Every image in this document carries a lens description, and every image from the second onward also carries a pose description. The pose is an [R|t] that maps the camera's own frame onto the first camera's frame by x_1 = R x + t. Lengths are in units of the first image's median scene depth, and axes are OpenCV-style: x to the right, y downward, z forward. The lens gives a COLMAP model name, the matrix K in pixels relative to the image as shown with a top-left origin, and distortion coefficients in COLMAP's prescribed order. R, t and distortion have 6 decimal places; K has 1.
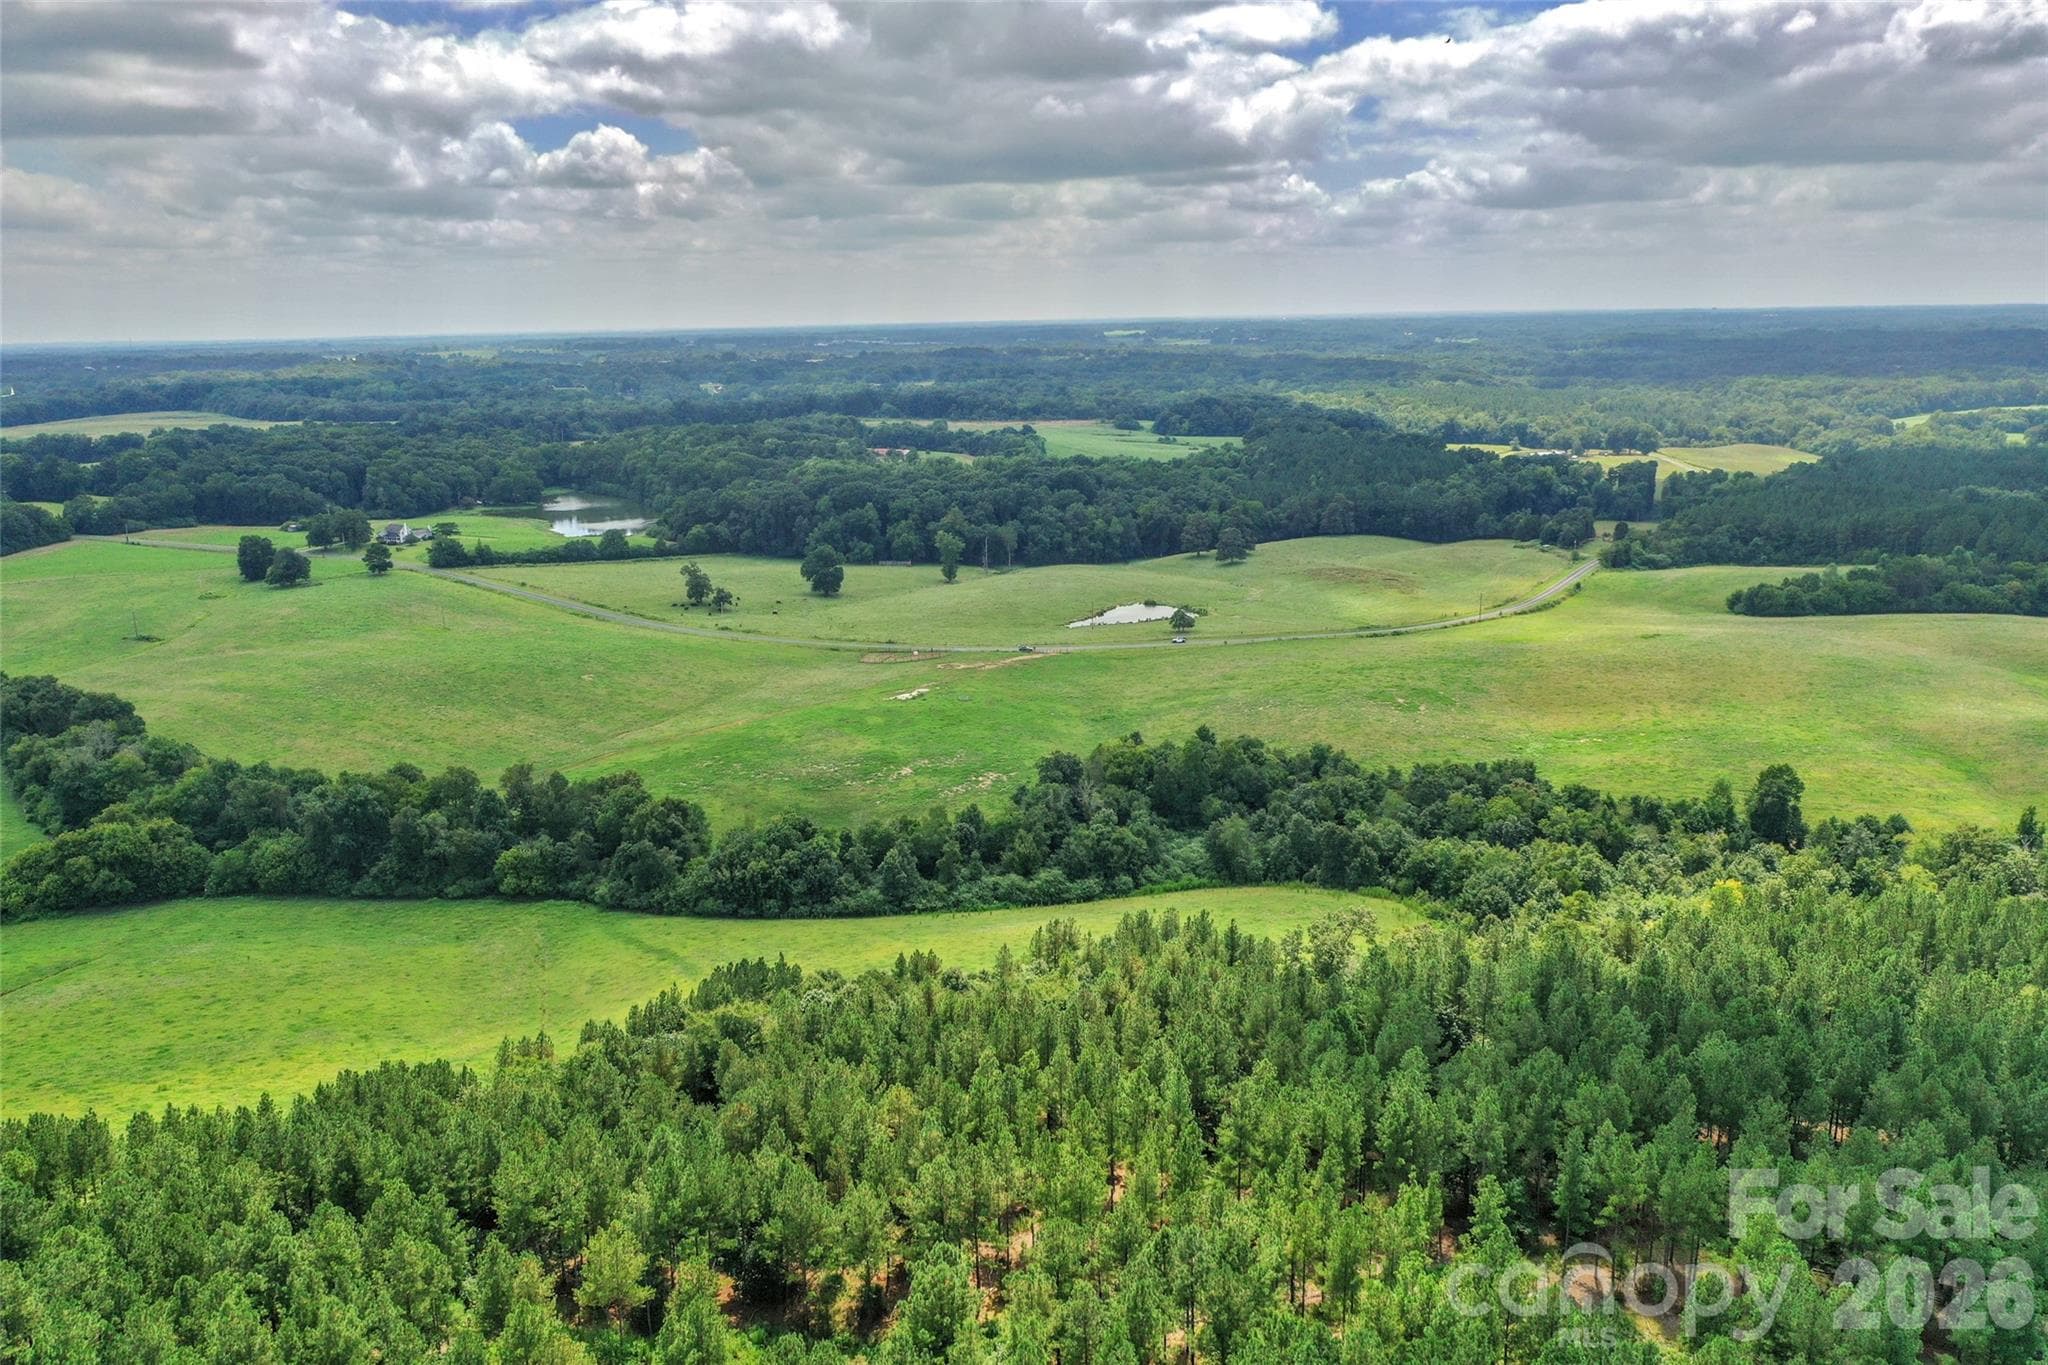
lens RADIAL K [[1599.5, 0, 1023.7], [0, 1599.5, 683.3], [0, 0, 1]] dist [-0.017714, 0.007756]
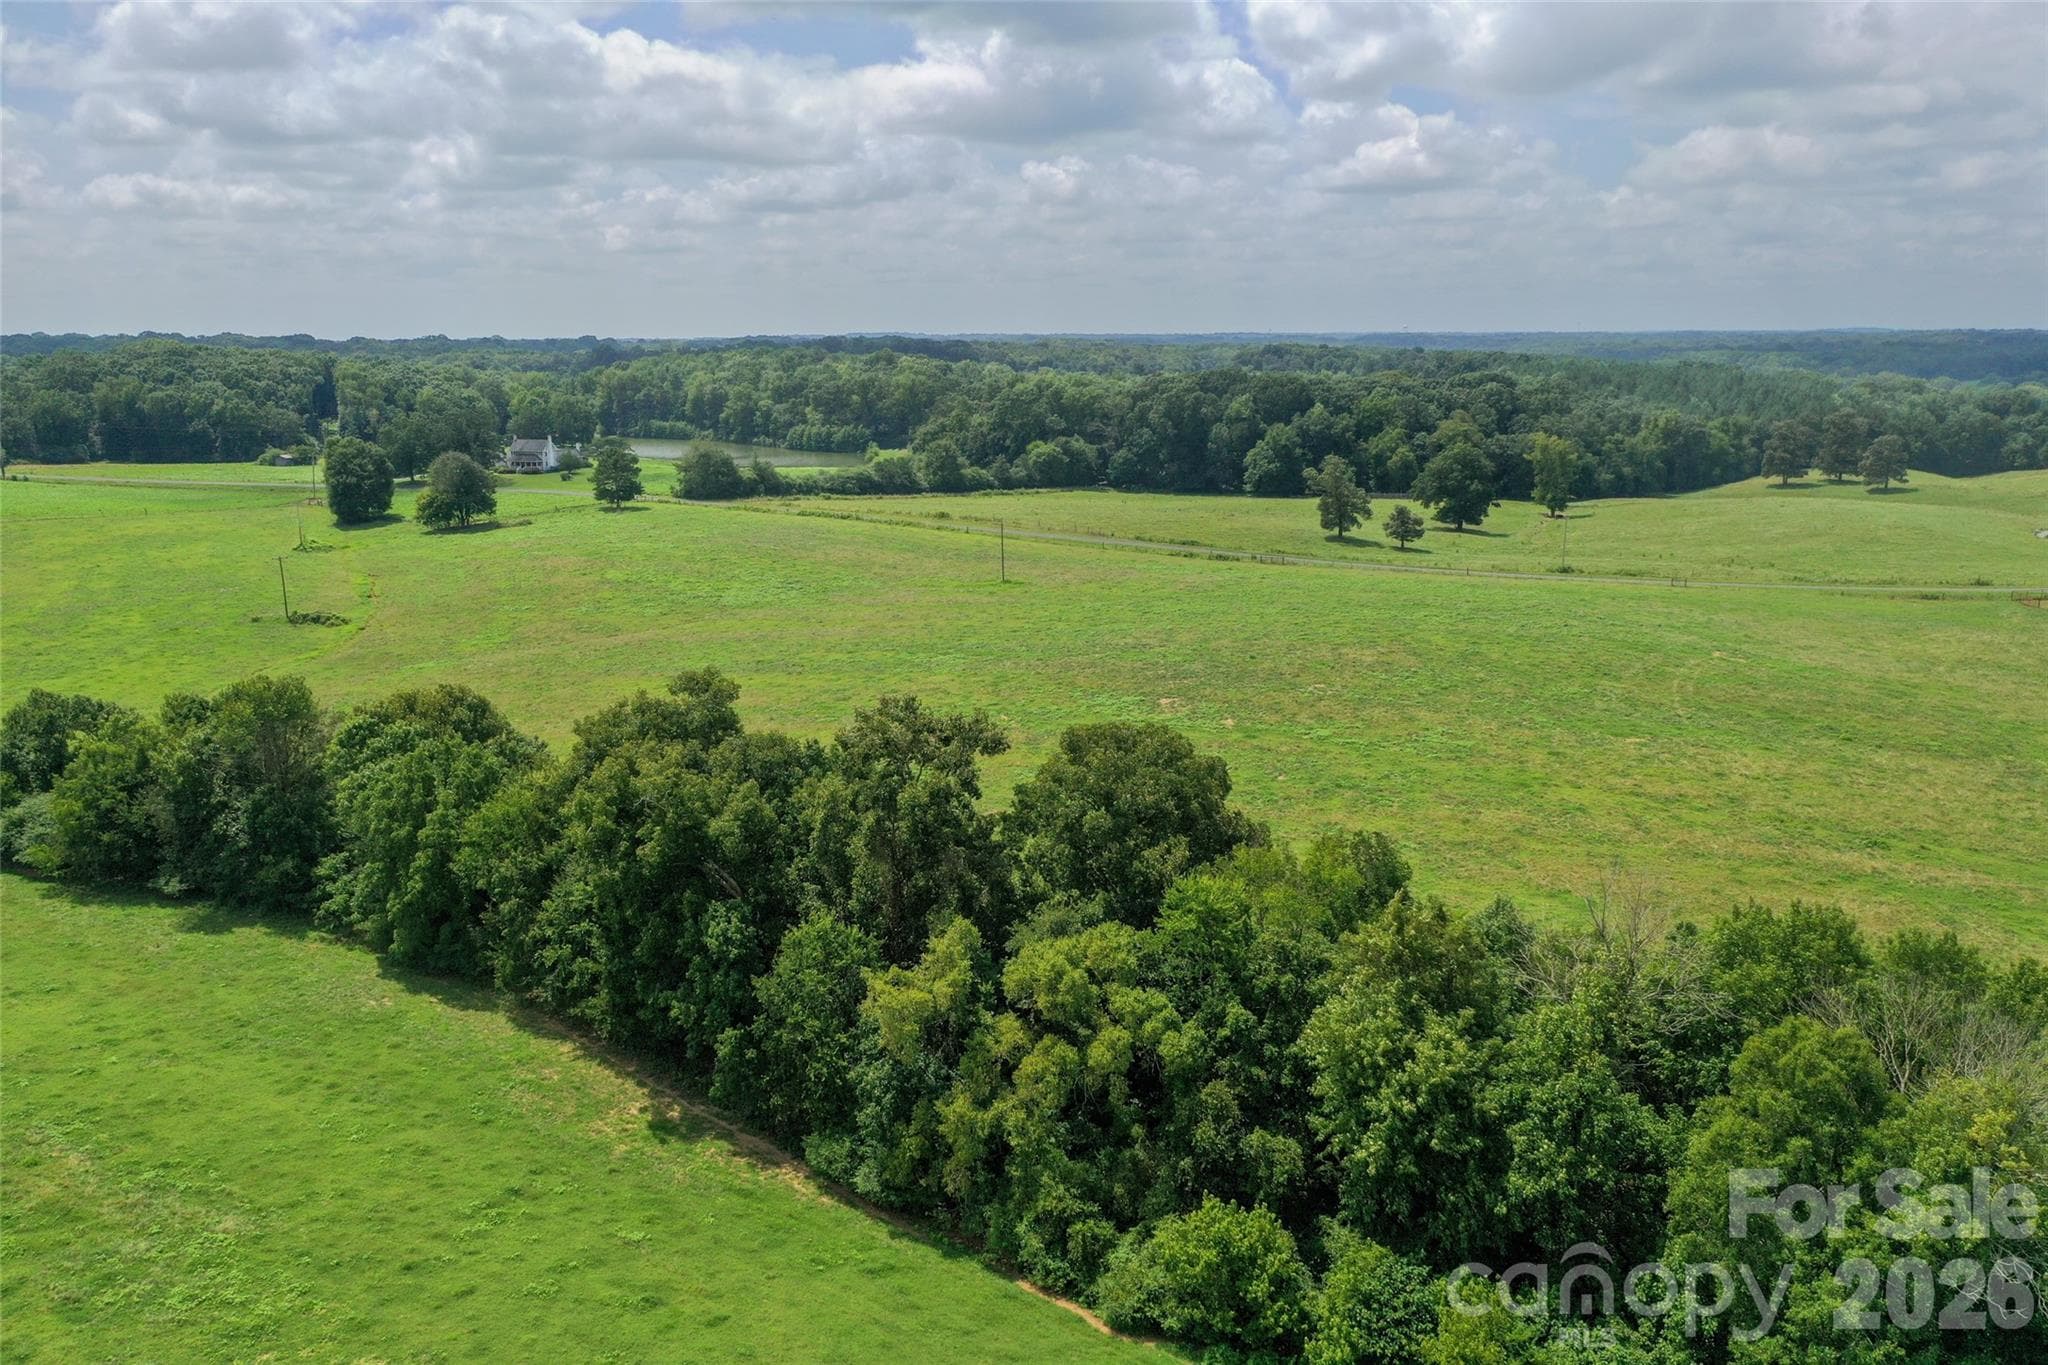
lens RADIAL K [[1599.5, 0, 1023.6], [0, 1599.5, 685.6], [0, 0, 1]] dist [-0.017714, 0.007756]
pose [[0.978560, -0.031545, 0.203533, -0.151172], [0.034210, 0.999369, -0.009586, 0.000359], [-0.203102, 0.016344, 0.979021, 0.179129]]
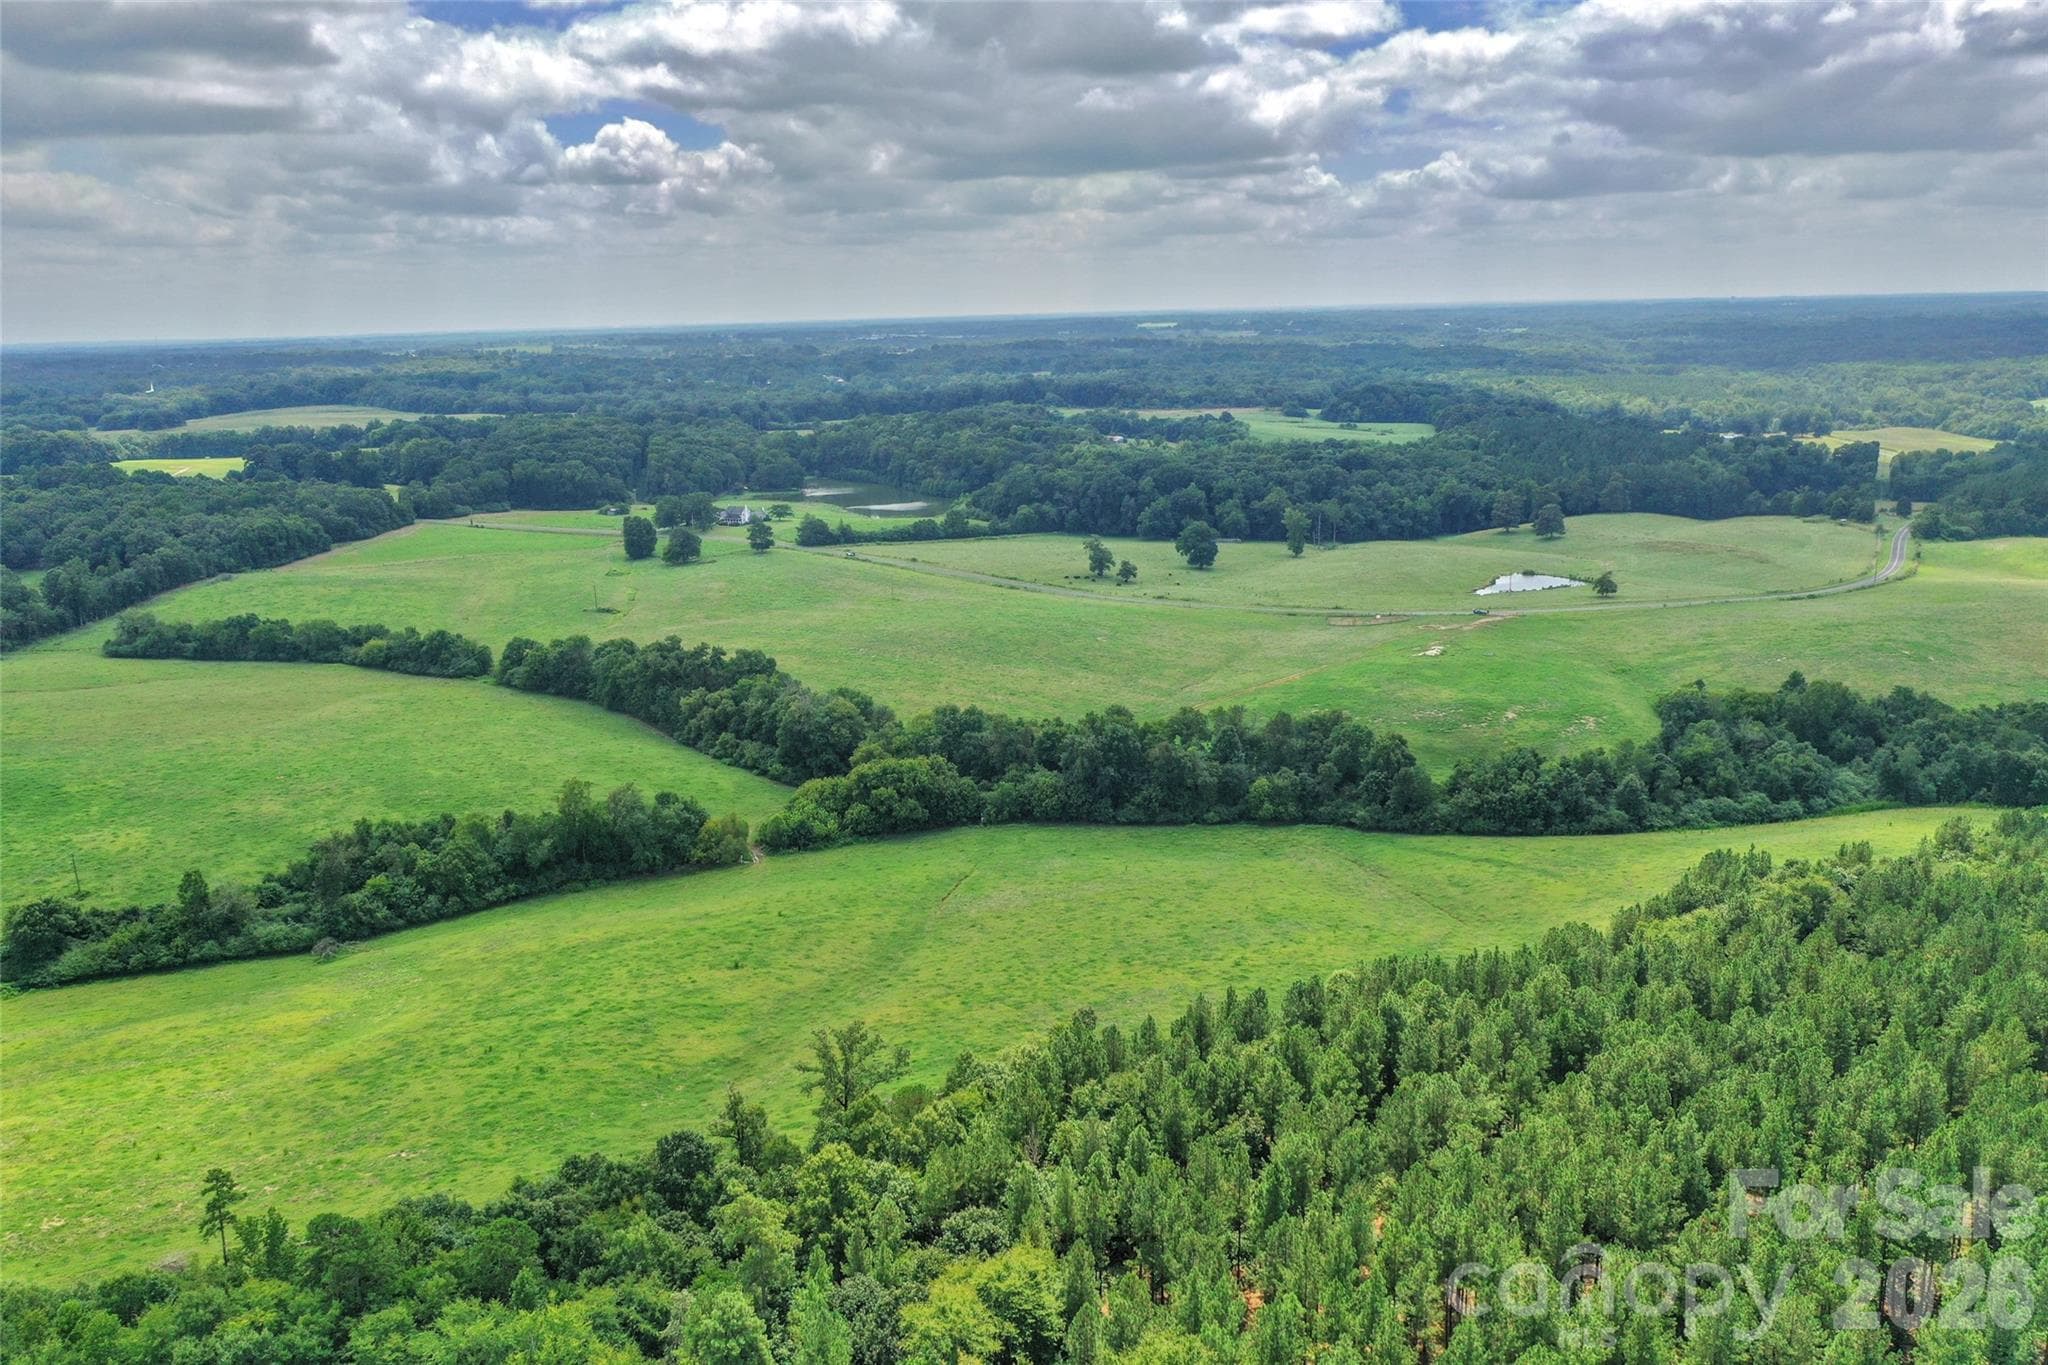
lens RADIAL K [[1599.5, 0, 1022.2], [0, 1599.5, 684.8], [0, 0, 1]] dist [-0.017714, 0.007756]
pose [[0.999976, -0.006557, 0.002218, -0.093115], [0.006547, 0.999968, 0.004553, 0.006111], [-0.002248, -0.004539, 0.999987, -0.021165]]
